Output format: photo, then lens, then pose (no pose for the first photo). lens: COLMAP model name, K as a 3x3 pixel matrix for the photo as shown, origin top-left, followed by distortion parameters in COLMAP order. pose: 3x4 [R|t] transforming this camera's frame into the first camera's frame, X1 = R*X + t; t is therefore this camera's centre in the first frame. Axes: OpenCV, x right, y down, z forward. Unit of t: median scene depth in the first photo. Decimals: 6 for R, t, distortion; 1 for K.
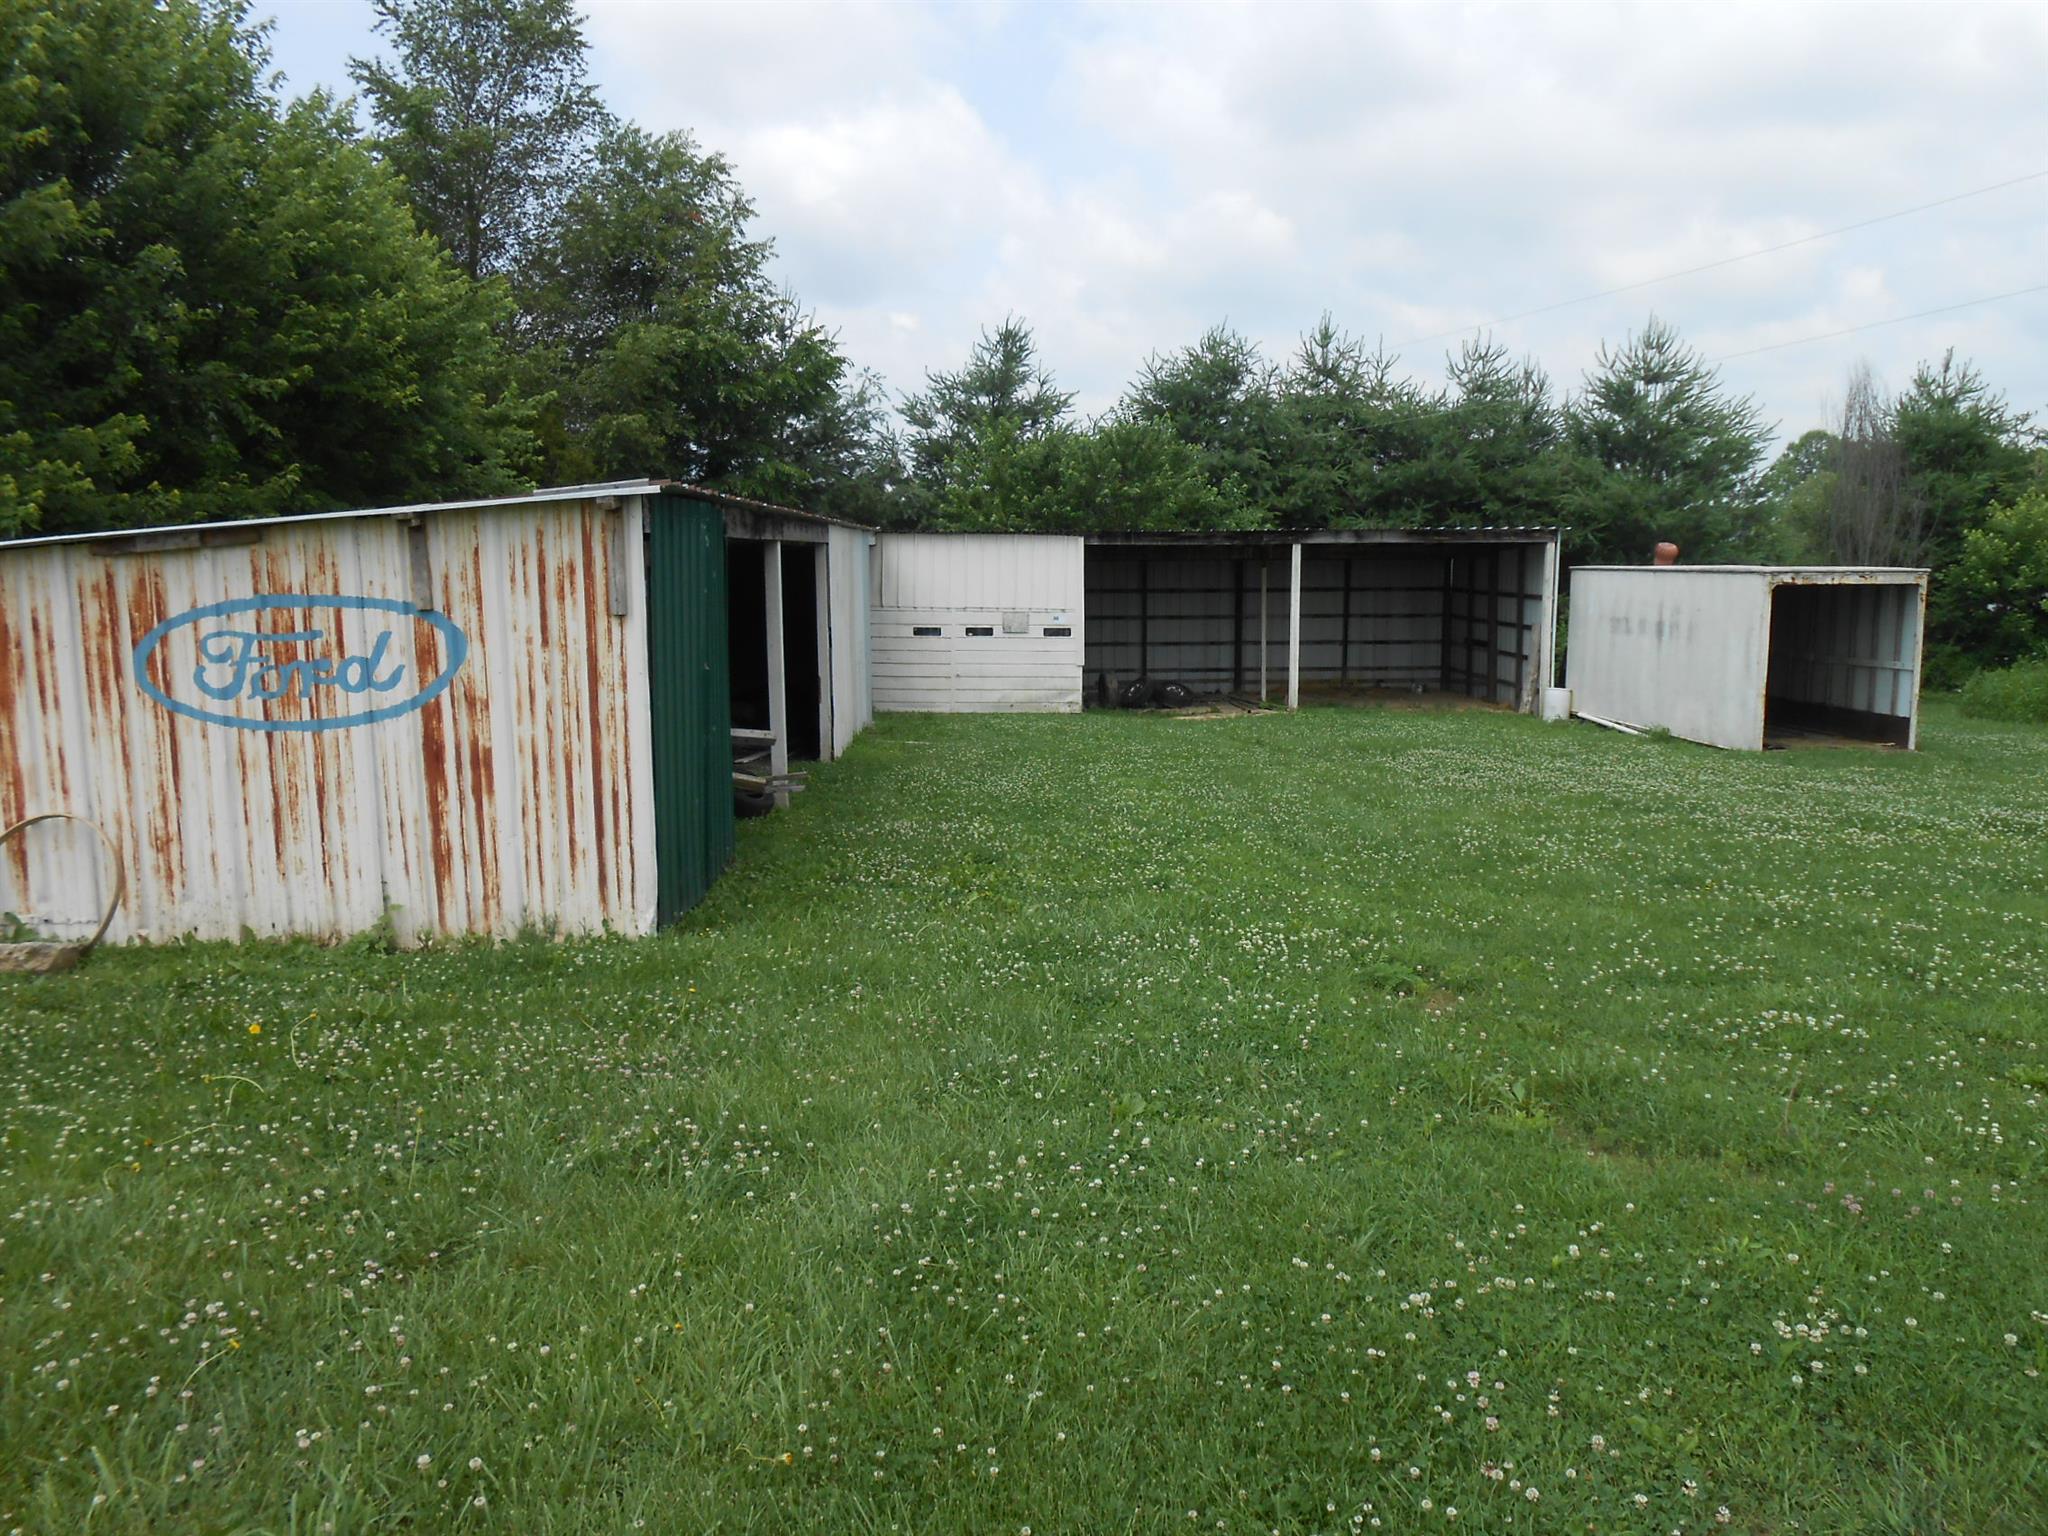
lens RADIAL K [[1615.7, 0, 1028.1], [0, 1615.7, 773.8], [0, 0, 1]] dist [-0.013414, 0.045642]
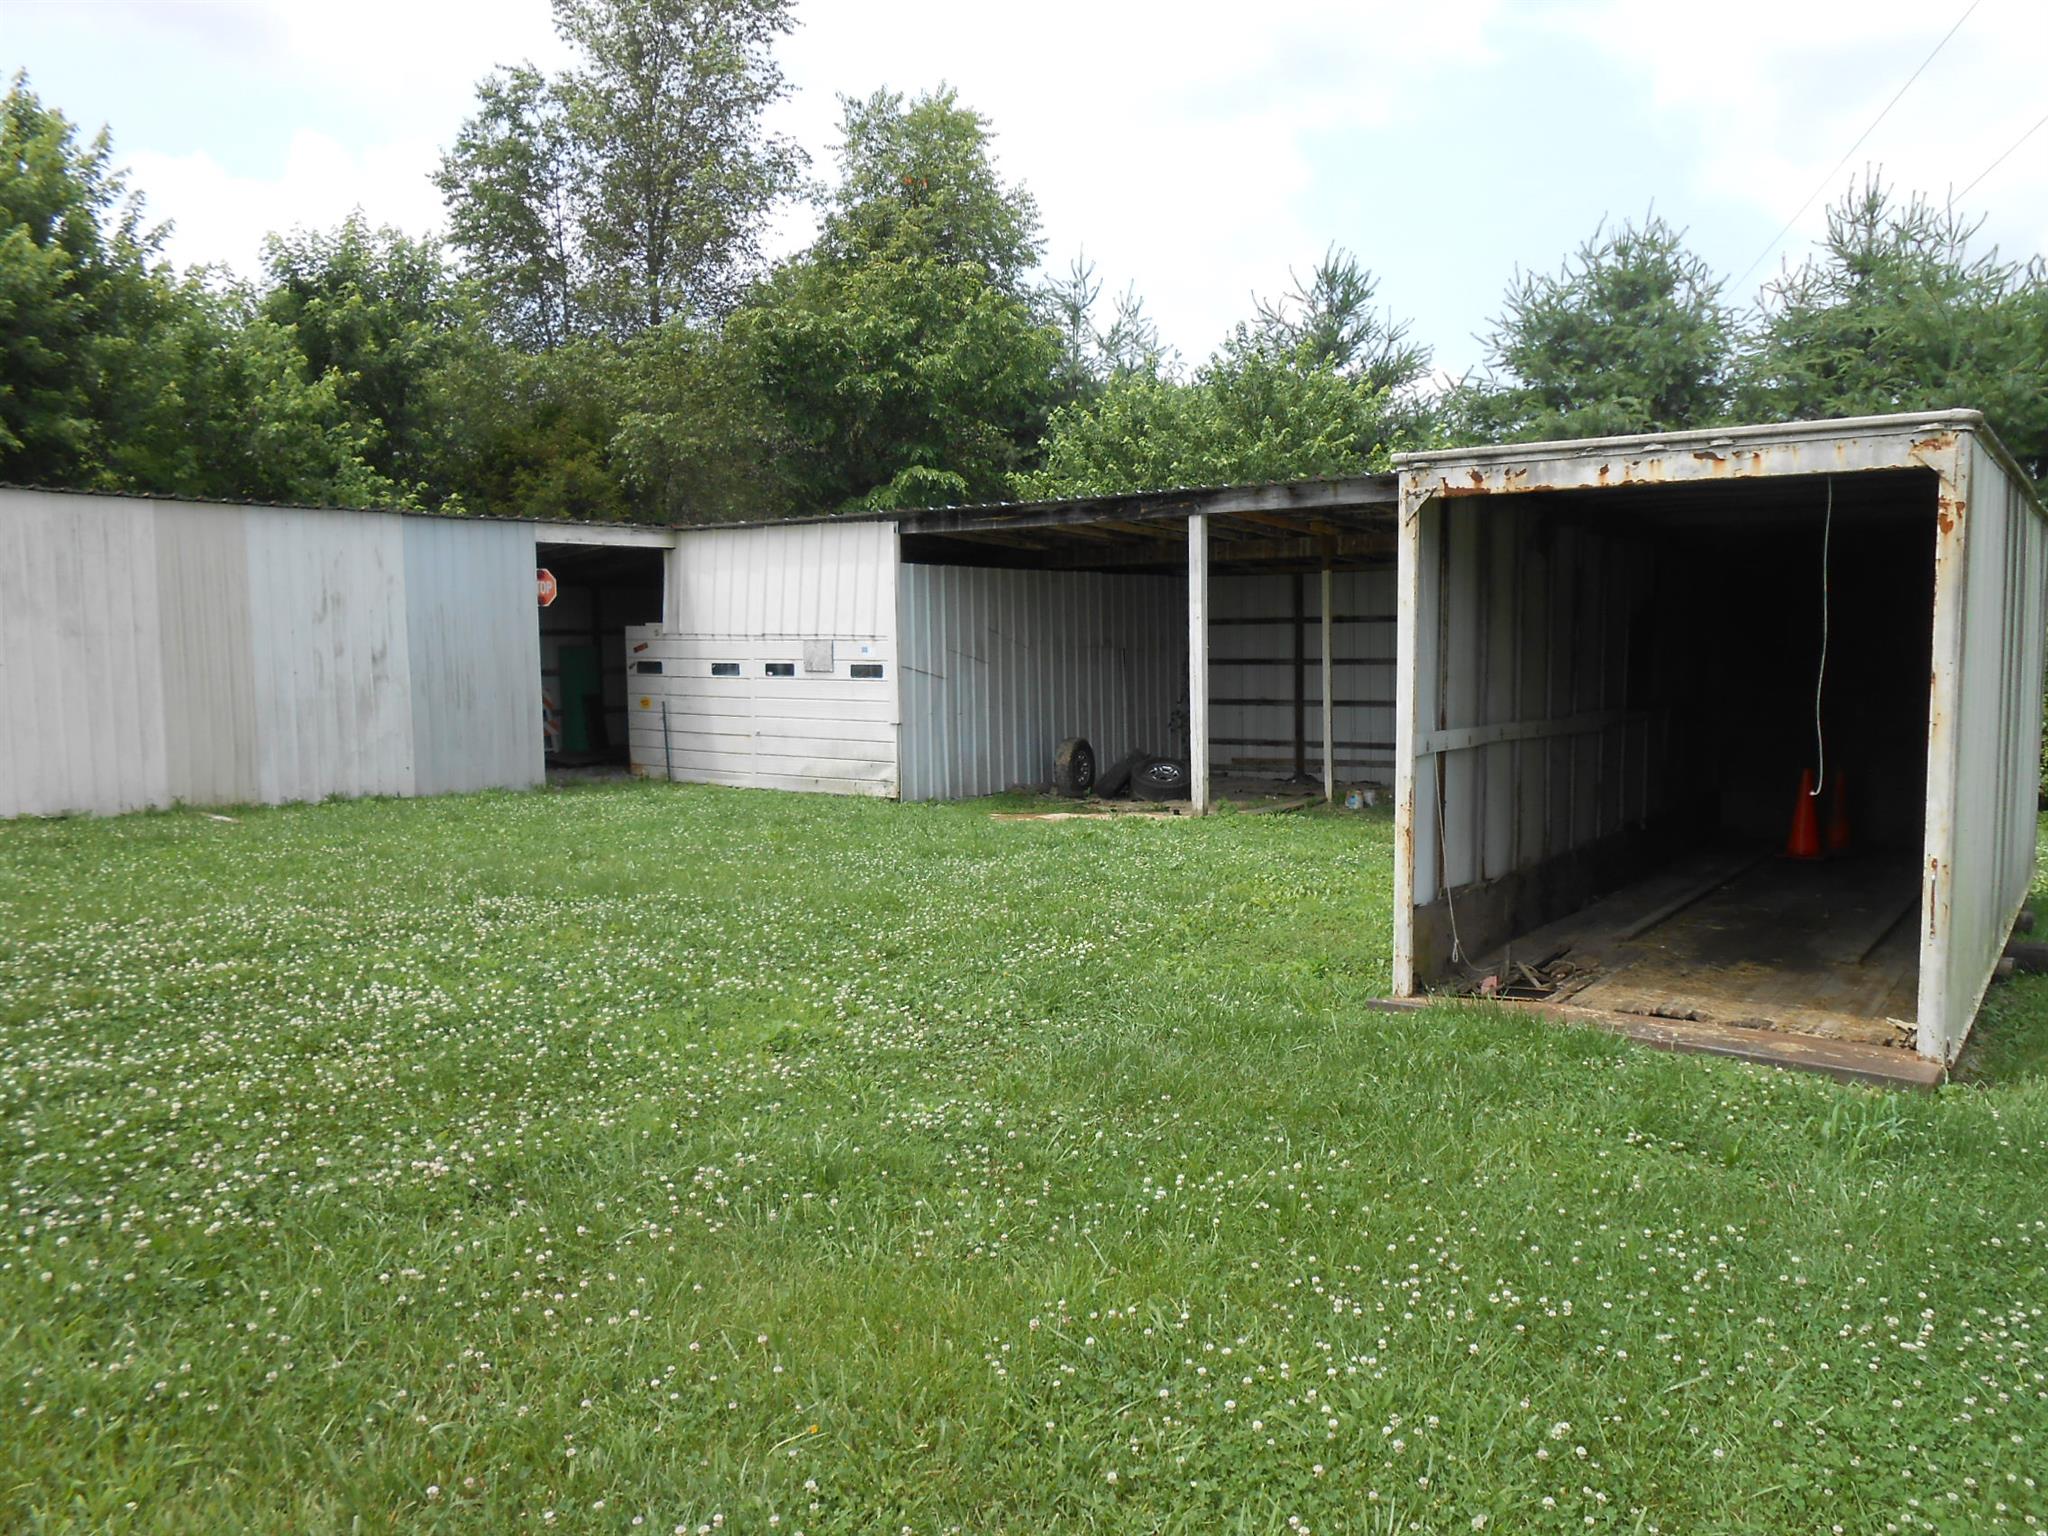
lens RADIAL K [[1615.7, 0, 1021.7], [0, 1615.7, 768.5], [0, 0, 1]] dist [-0.013414, 0.045642]
pose [[0.791961, 0.042168, -0.609114, 0.461970], [-0.075199, 0.996753, -0.028768, -0.034943], [0.605923, 0.068588, 0.792561, 0.528281]]
